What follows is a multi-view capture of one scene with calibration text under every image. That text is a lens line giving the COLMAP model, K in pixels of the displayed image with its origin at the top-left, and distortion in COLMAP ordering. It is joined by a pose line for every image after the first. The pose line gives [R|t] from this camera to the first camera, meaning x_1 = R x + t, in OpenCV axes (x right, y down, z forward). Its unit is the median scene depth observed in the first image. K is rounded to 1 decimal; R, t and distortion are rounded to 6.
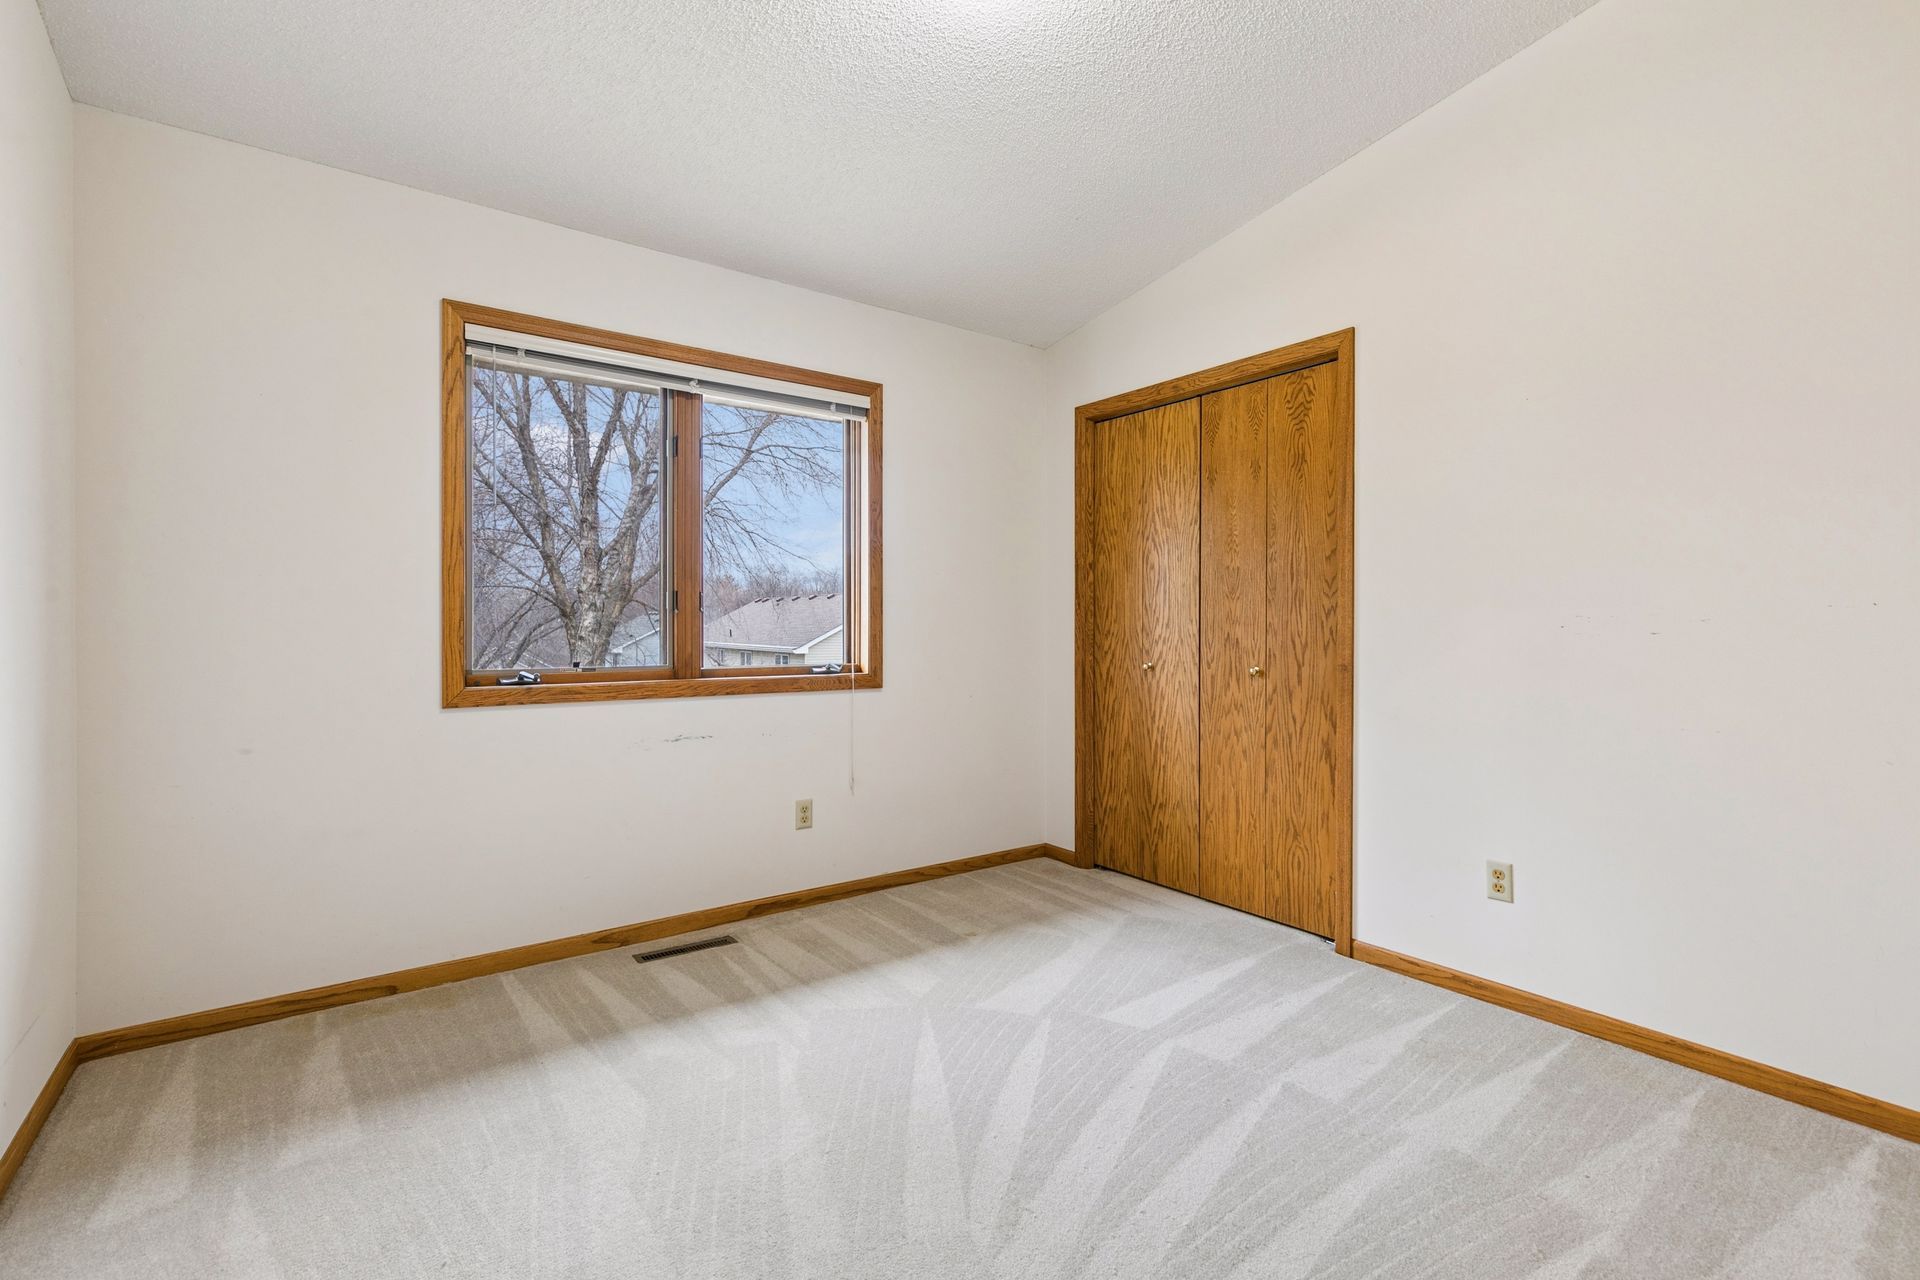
lens RADIAL K [[862.3, 0, 965.6], [0, 862.3, 635.9], [0, 0, 1]] dist [0.000477, 0.001503]
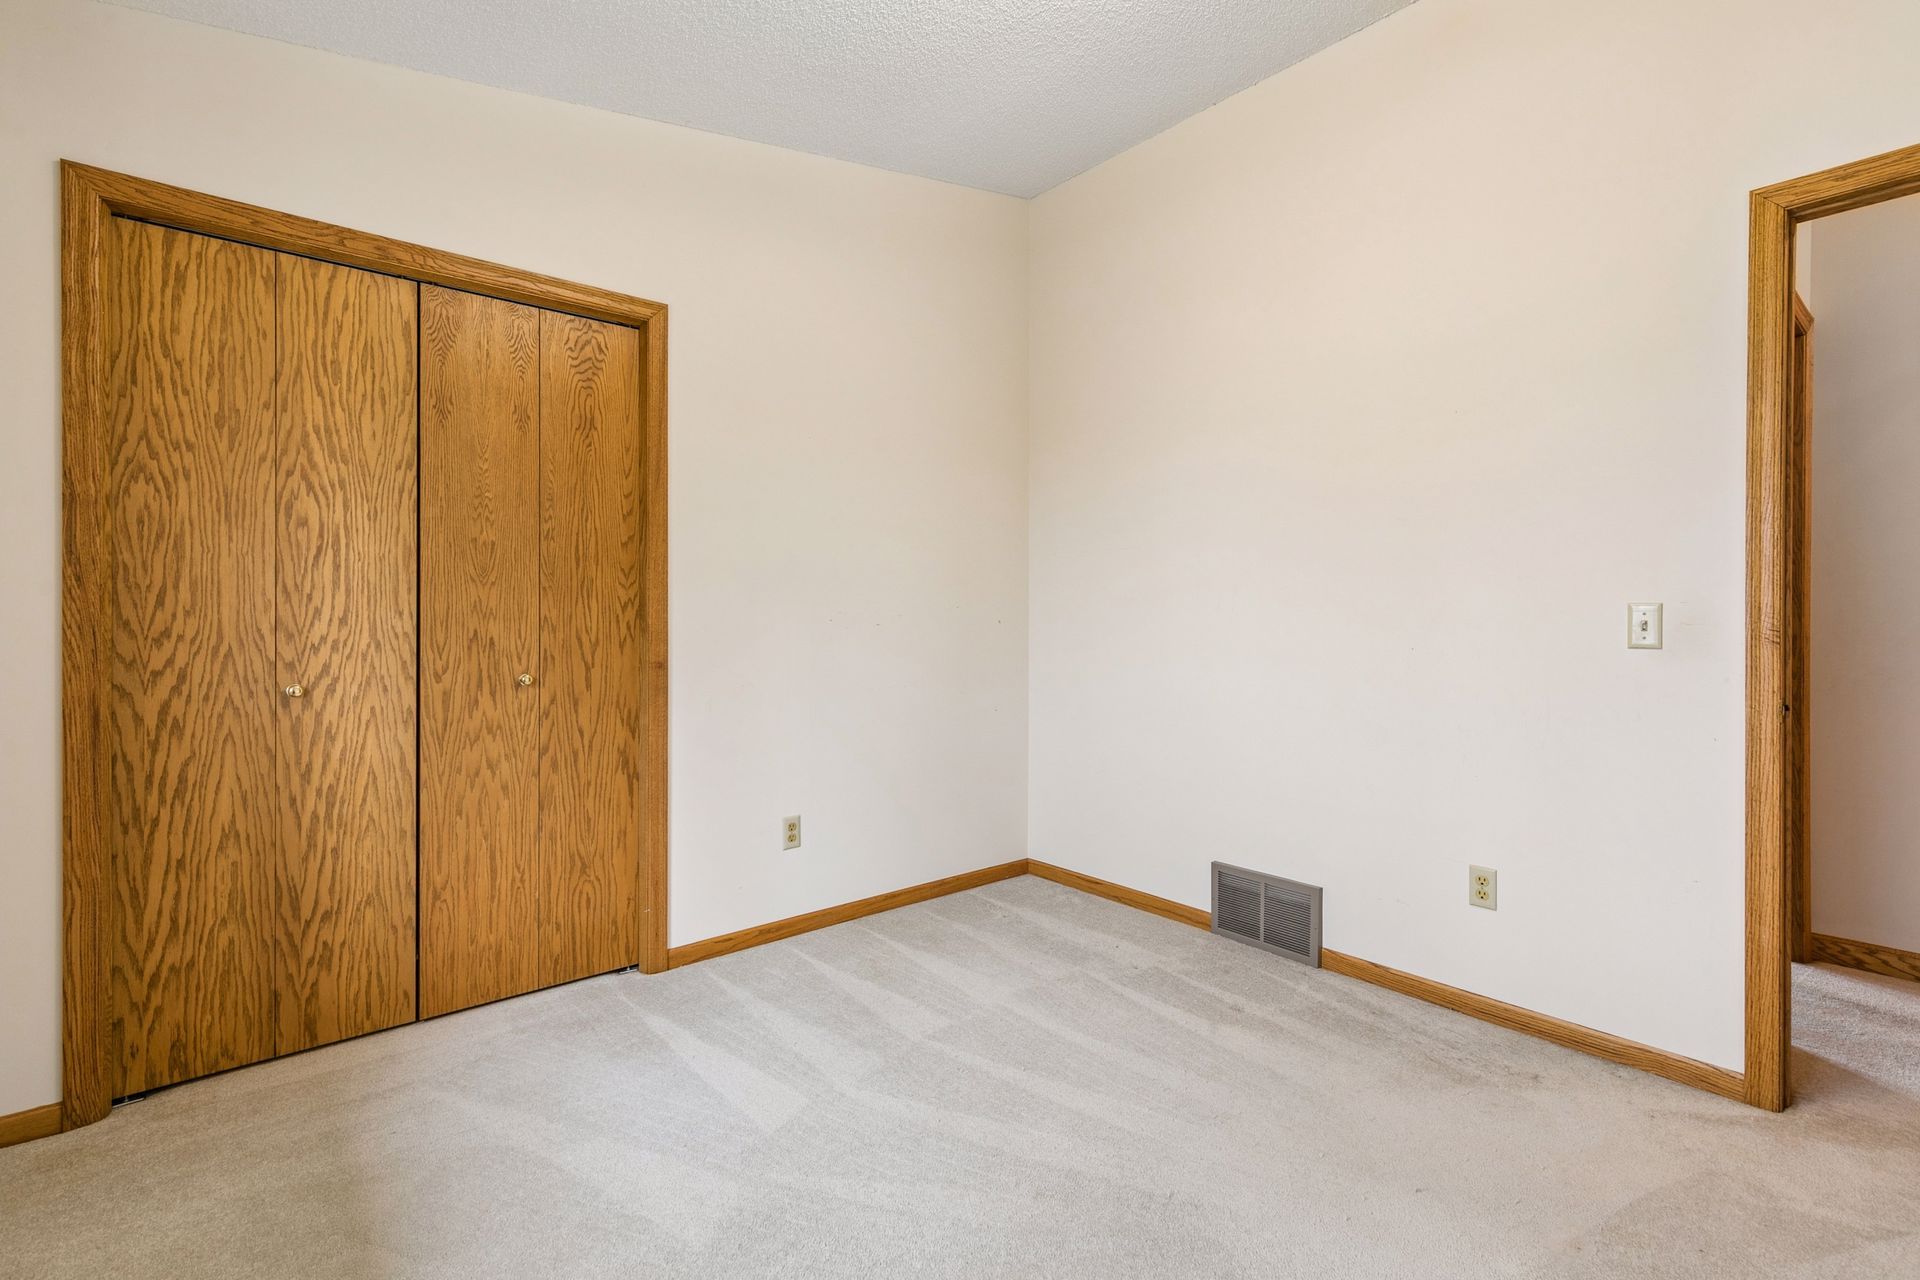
lens RADIAL K [[862.3, 0, 962.6], [0, 862.3, 627.9], [0, 0, 1]] dist [0.000477, 0.001503]
pose [[-0.070898, -0.014320, 0.997381, -0.449540], [0.011631, 0.999817, 0.015182, -0.012039], [-0.997416, 0.012677, -0.070718, 0.642233]]
